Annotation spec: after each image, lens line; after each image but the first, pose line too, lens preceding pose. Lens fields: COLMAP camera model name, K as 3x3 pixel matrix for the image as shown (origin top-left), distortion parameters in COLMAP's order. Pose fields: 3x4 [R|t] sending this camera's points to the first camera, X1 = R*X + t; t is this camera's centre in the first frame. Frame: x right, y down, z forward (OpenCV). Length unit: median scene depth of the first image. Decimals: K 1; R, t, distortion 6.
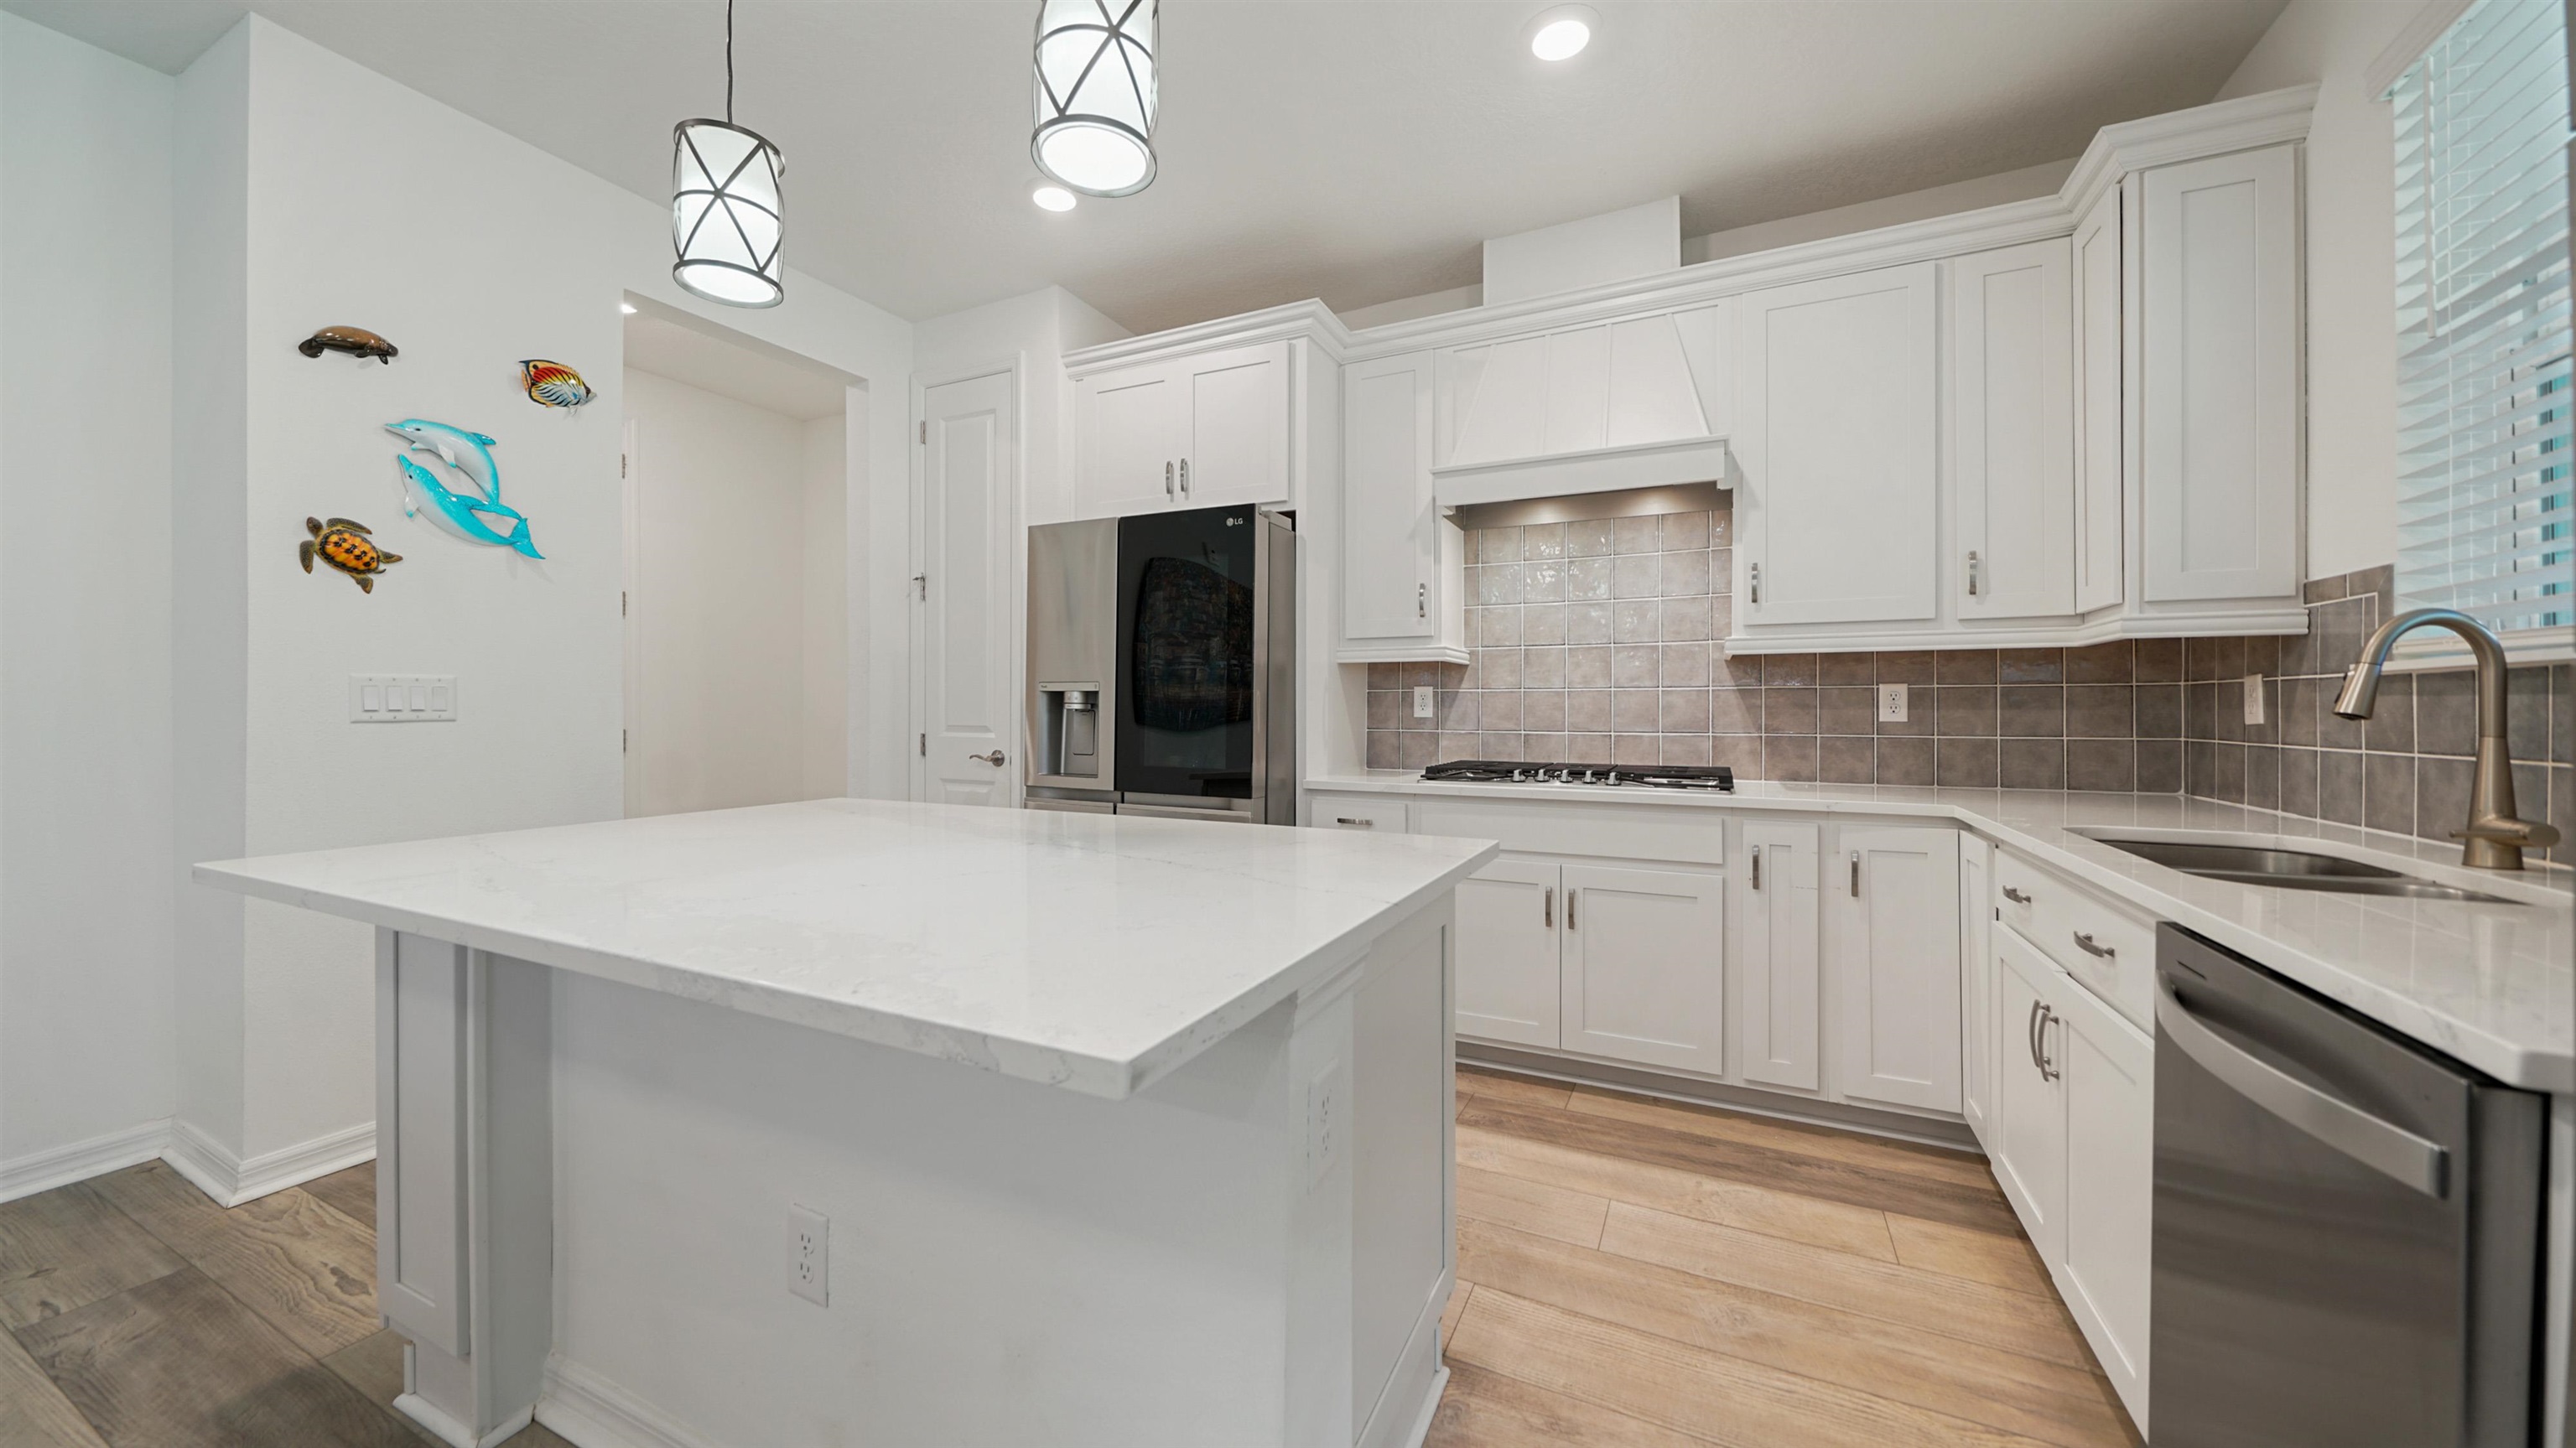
lens RADIAL K [[914.3, 0, 1270.6], [0, 914.3, 717.9], [0, 0, 1]] dist [-0.000109, -0.002028]
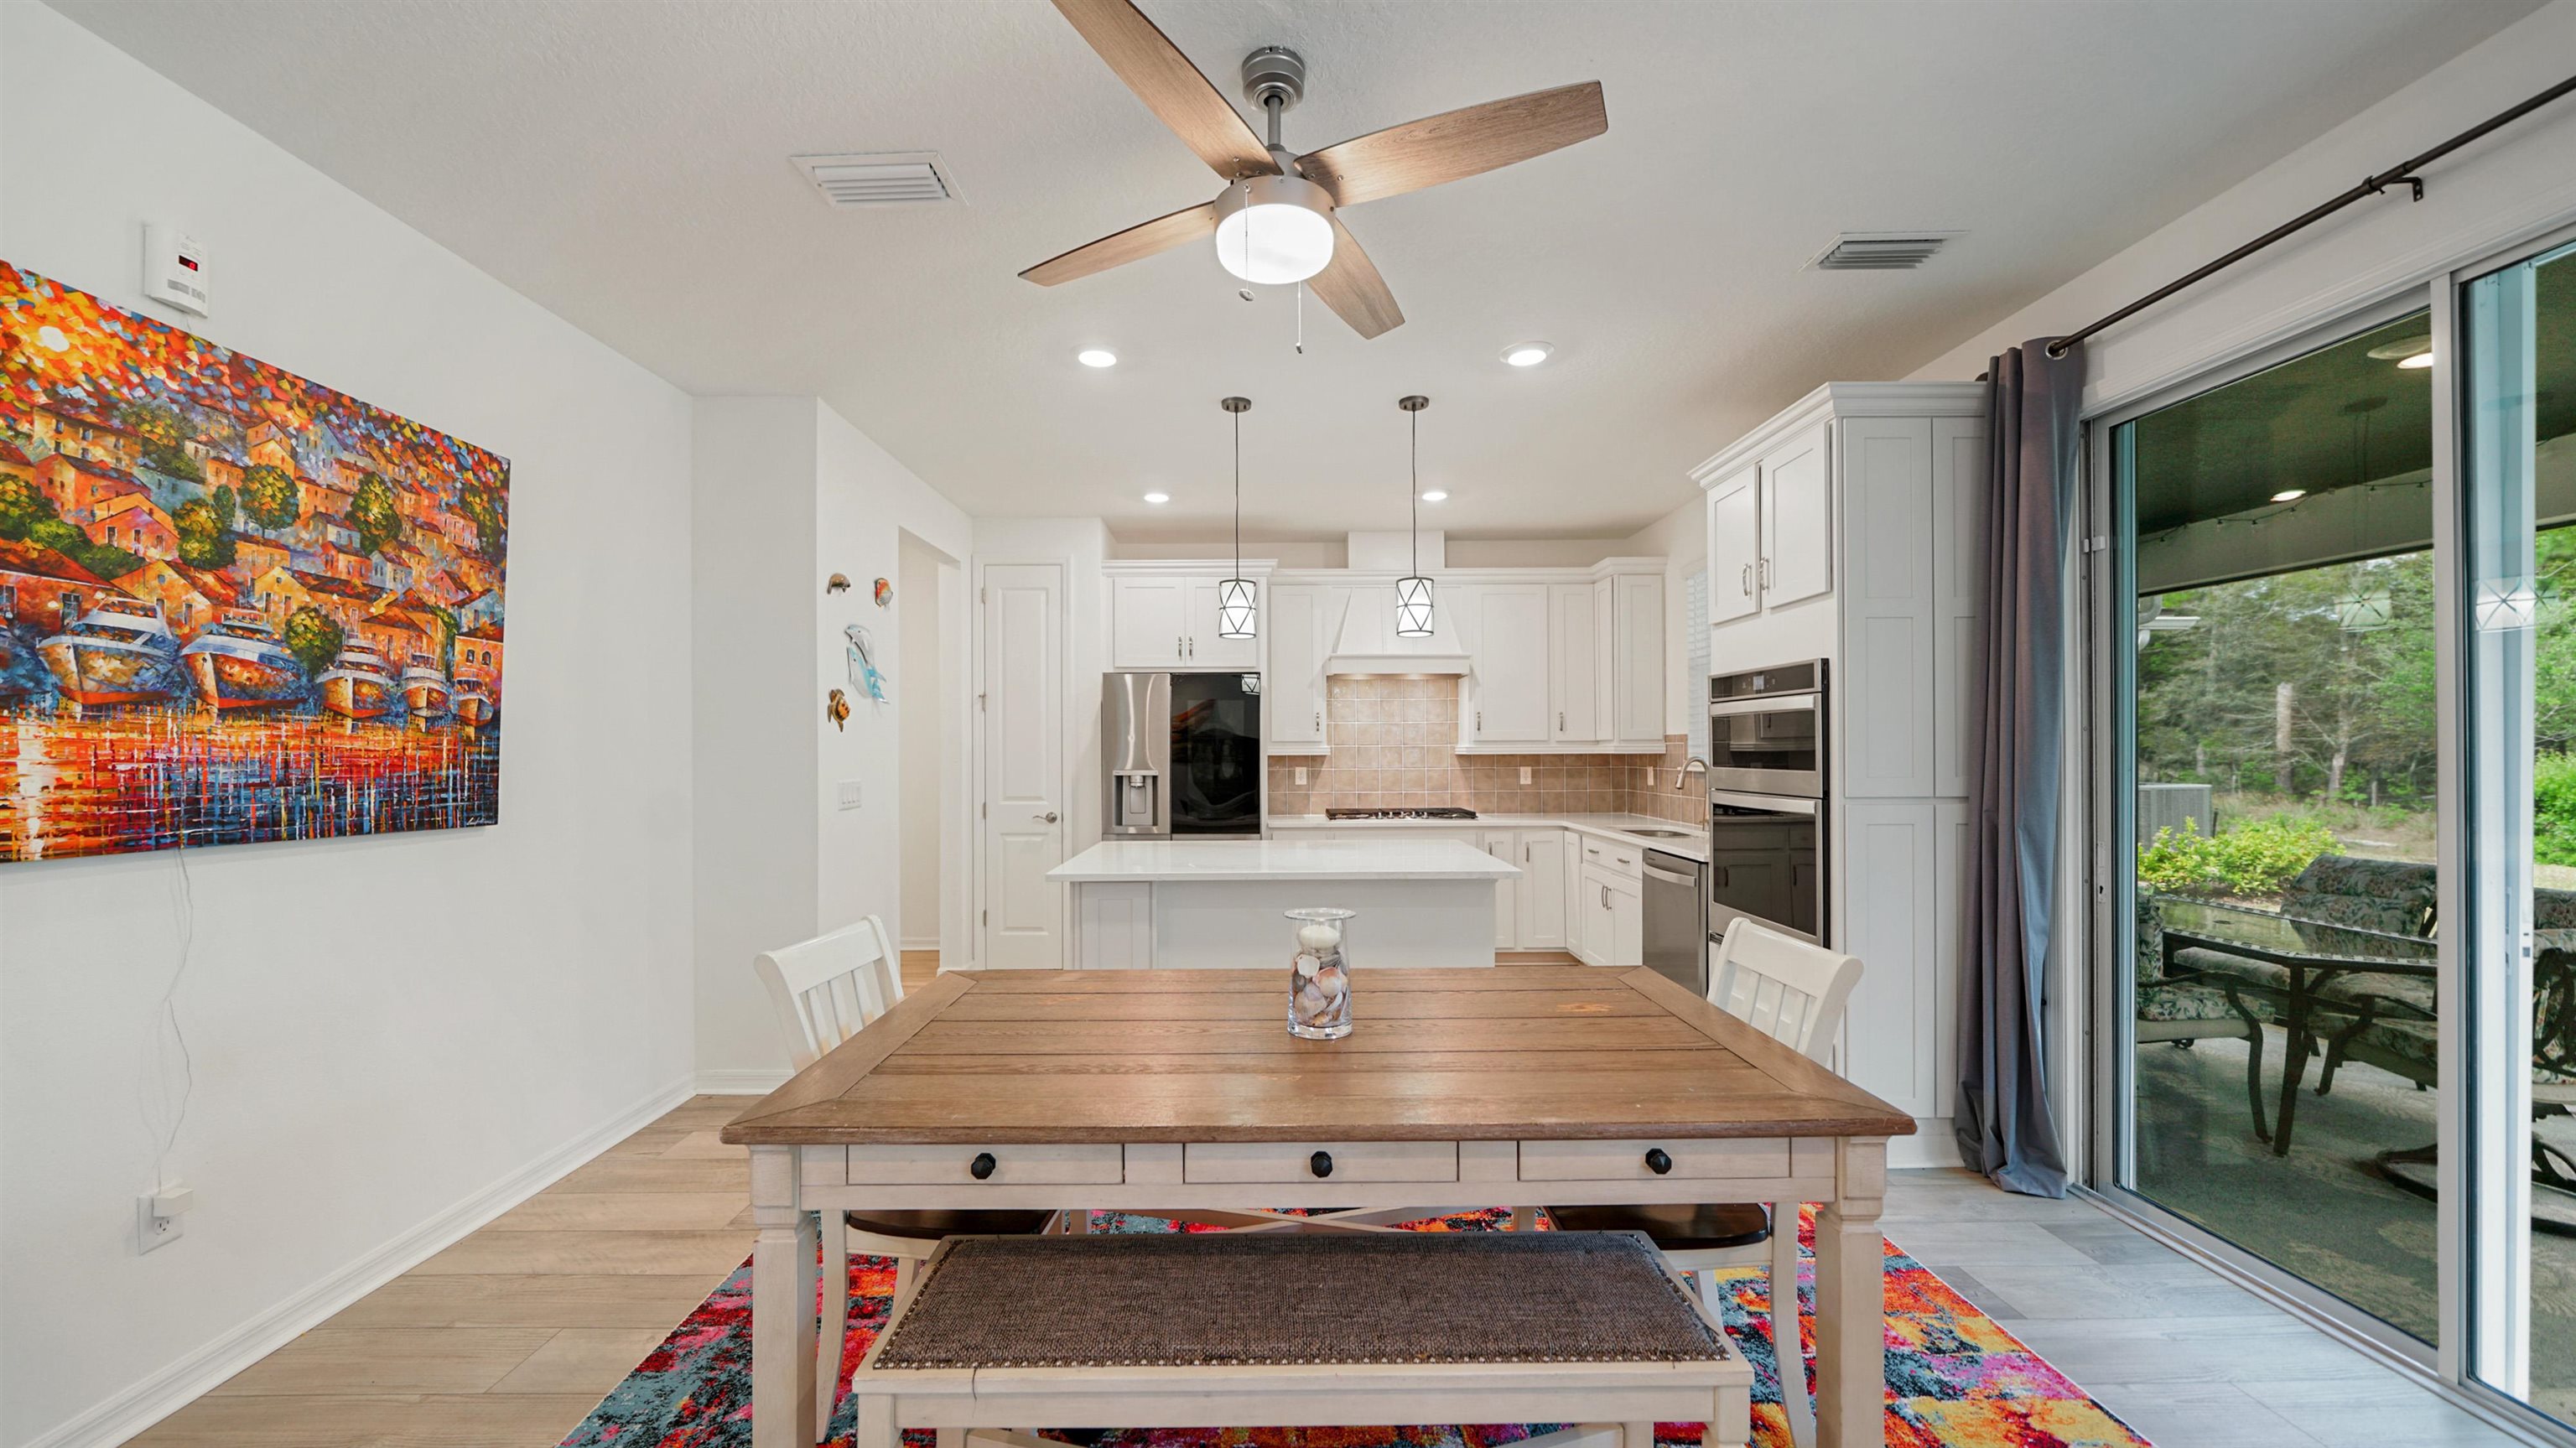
lens RADIAL K [[914.3, 0, 1261.0], [0, 914.3, 766.0], [0, 0, 1]] dist [-0.000109, -0.002028]
pose [[0.896196, -0.014421, 0.443423, -0.858162], [0.010973, 0.999886, 0.010340, -0.069685], [-0.443522, -0.004401, 0.896253, -0.677521]]
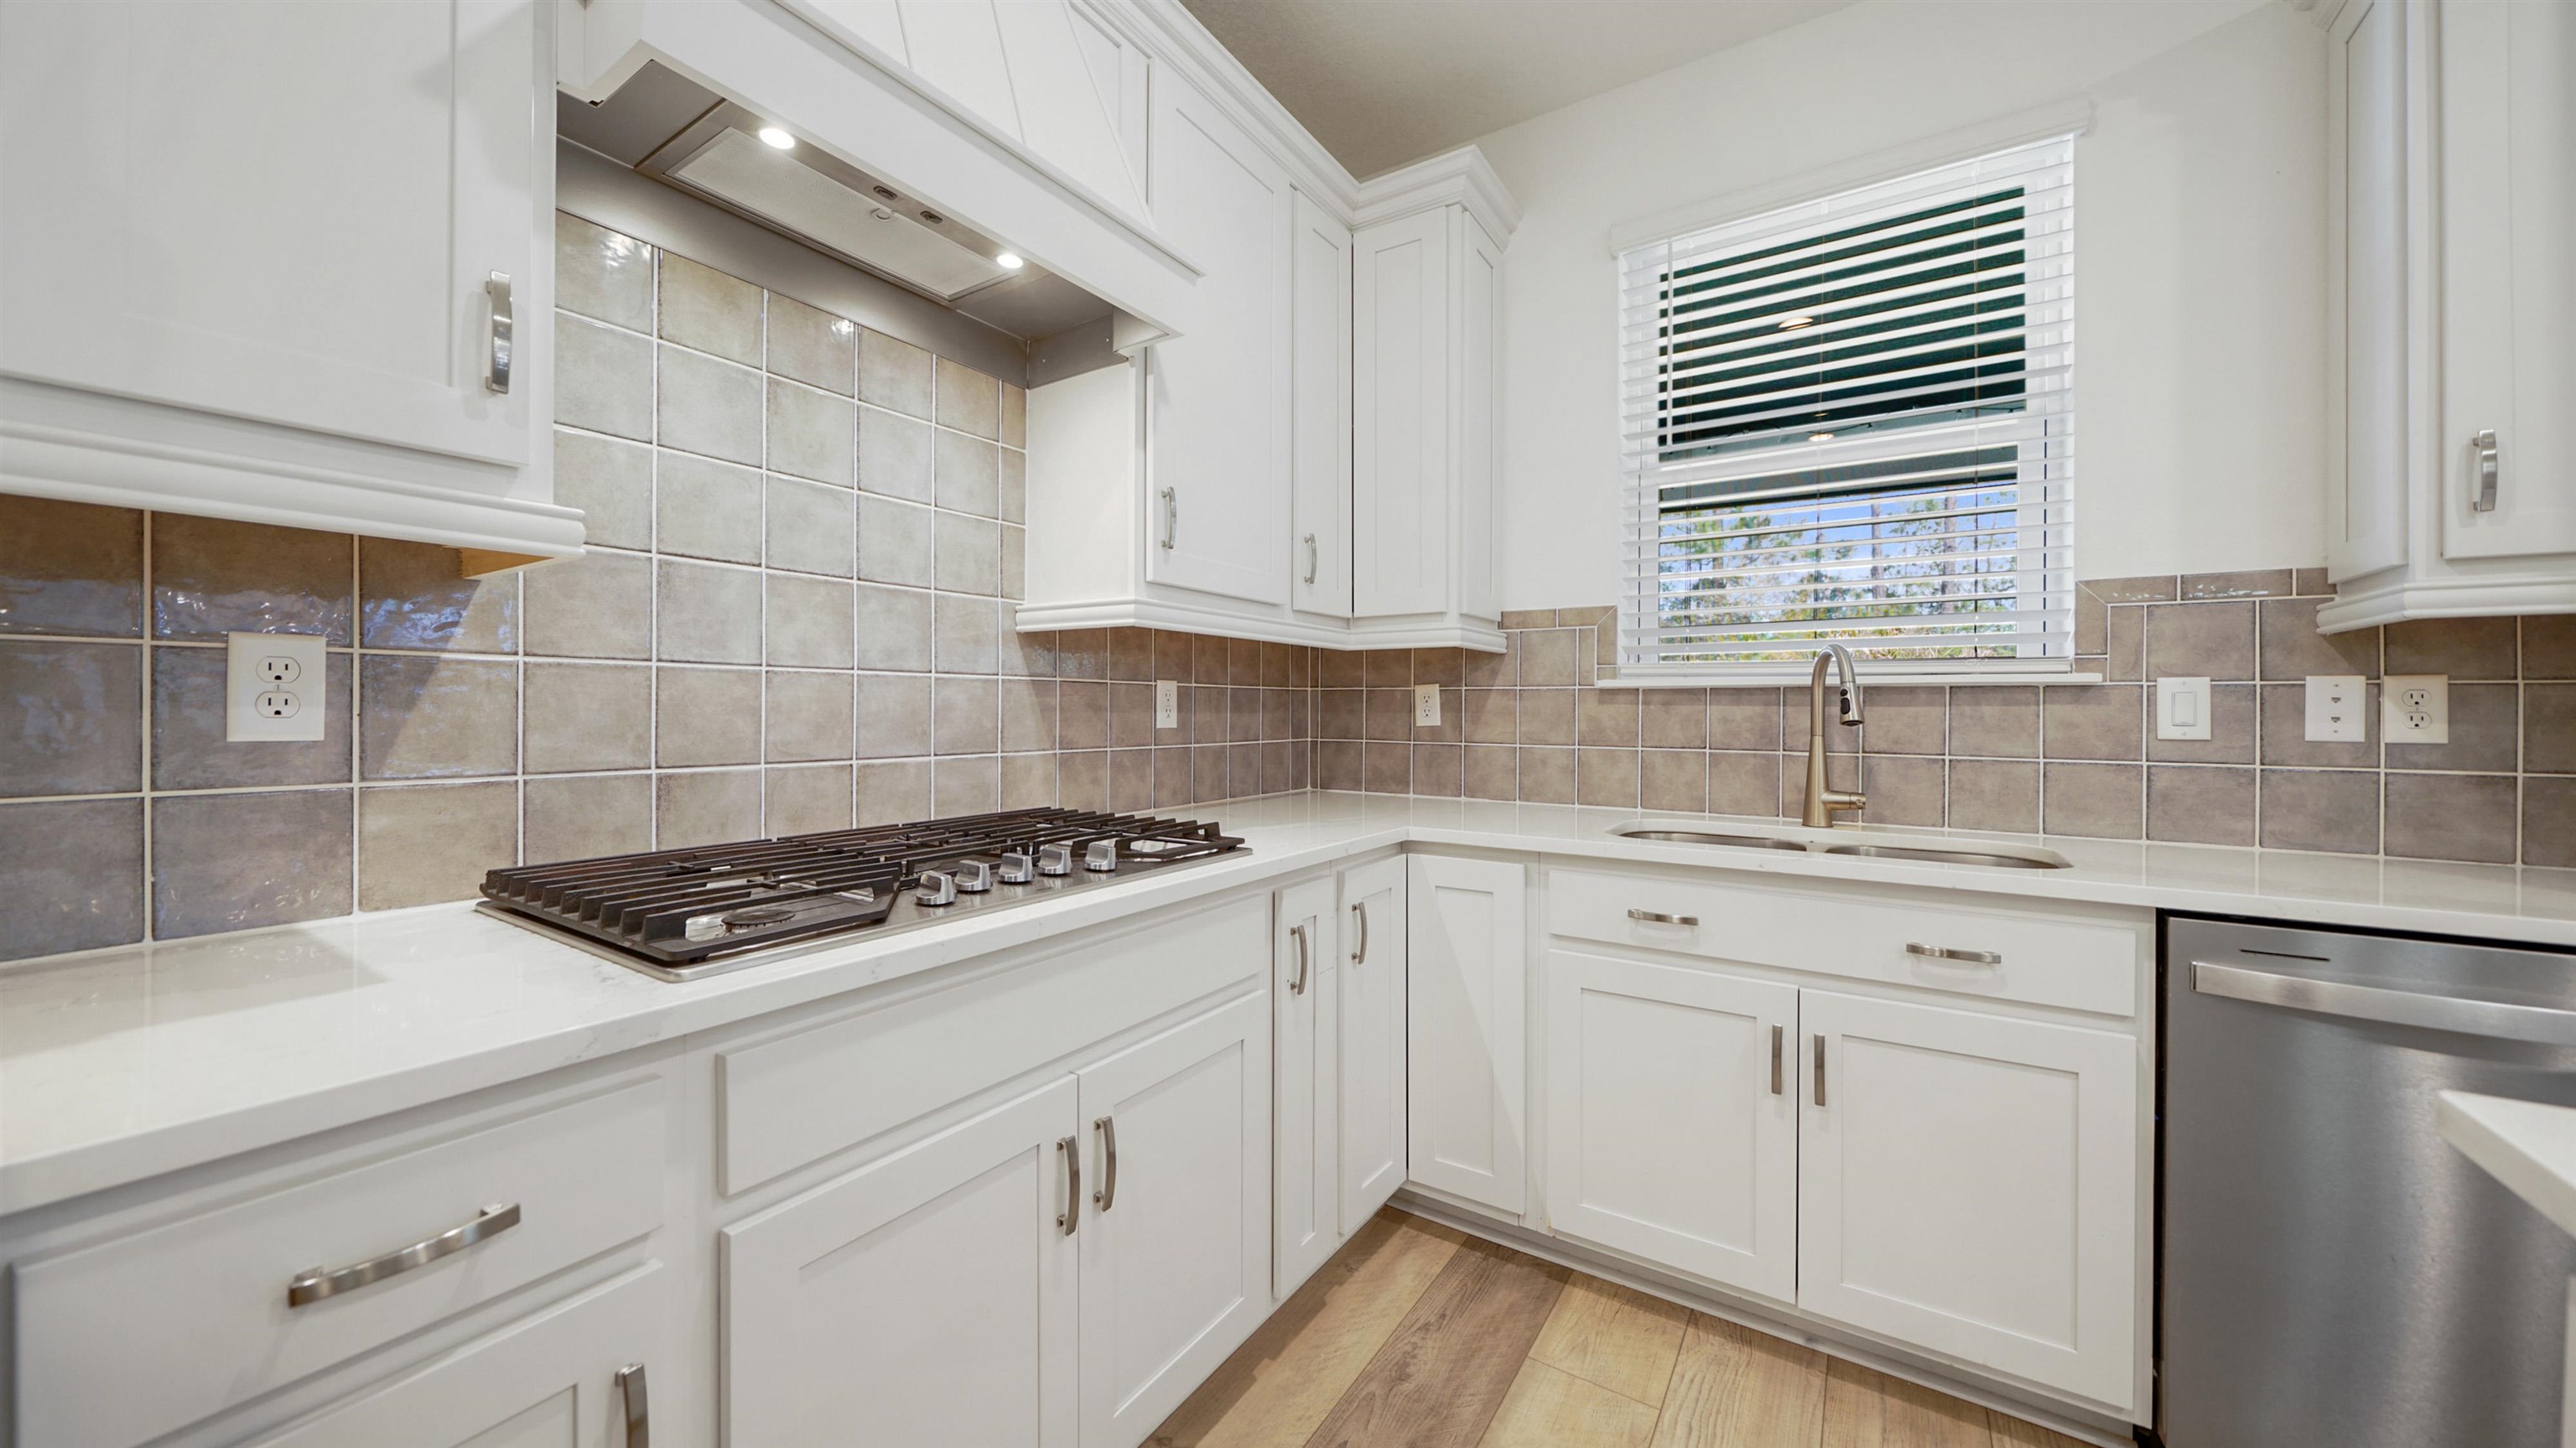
lens RADIAL K [[914.3, 0, 1271.9], [0, 914.3, 710.7], [0, 0, 1]] dist [-0.000109, -0.002028]
pose [[0.119162, -0.002912, 0.992871, -0.099177], [0.002724, 0.999993, 0.002606, -0.012988], [-0.992871, 0.002394, 0.119169, 0.830978]]
